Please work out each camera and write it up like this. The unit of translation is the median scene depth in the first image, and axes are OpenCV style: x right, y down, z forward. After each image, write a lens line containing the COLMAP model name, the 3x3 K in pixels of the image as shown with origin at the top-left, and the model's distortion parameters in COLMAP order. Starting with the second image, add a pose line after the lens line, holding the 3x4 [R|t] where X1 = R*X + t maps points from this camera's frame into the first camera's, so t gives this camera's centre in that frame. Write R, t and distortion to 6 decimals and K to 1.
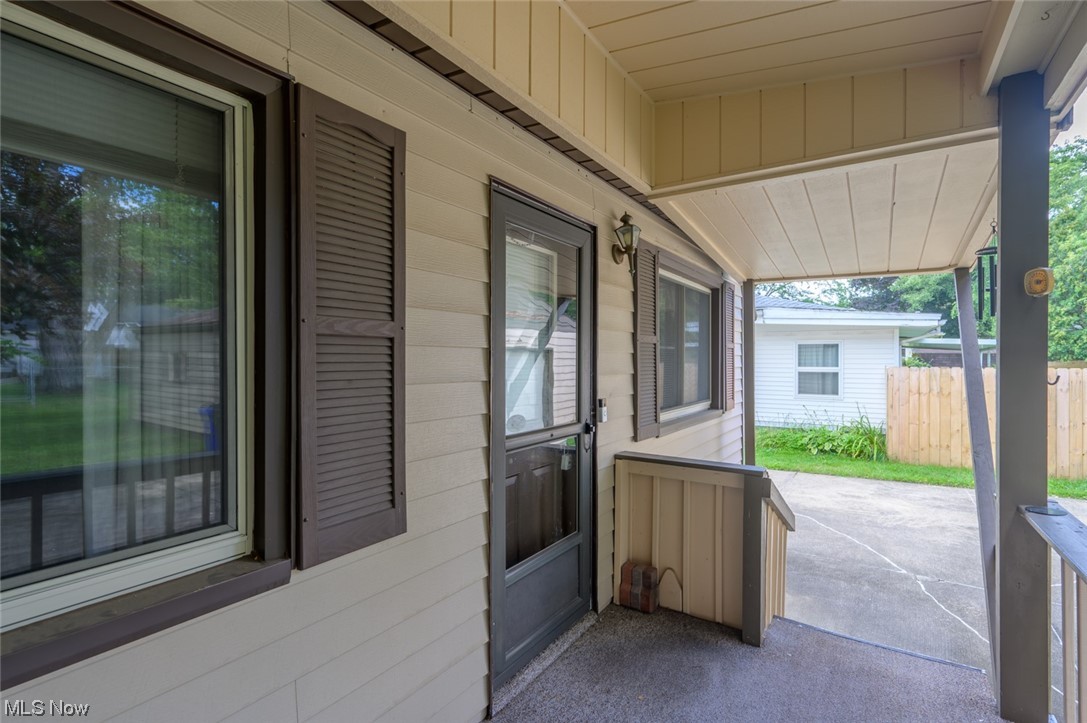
lens RADIAL K [[502.9, 0, 545.5], [0, 502.9, 360.7], [0, 0, 1]] dist [-0.000323, -0.000325]
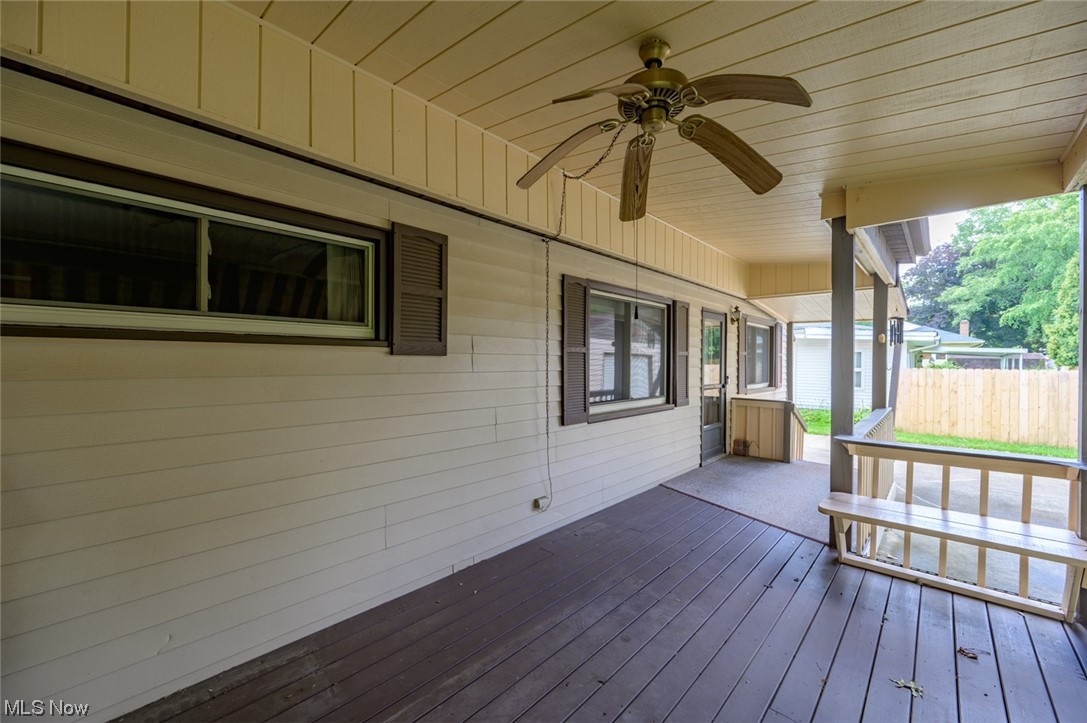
lens RADIAL K [[420.1, 0, 541.3], [0, 420.1, 363.8], [0, 0, 1]] dist [0.001639, 0.000245]
pose [[0.986057, 0.007419, -0.166240, -0.319660], [-0.006747, 0.999967, 0.004603, 0.004144], [0.166269, -0.003417, 0.986075, -0.890620]]
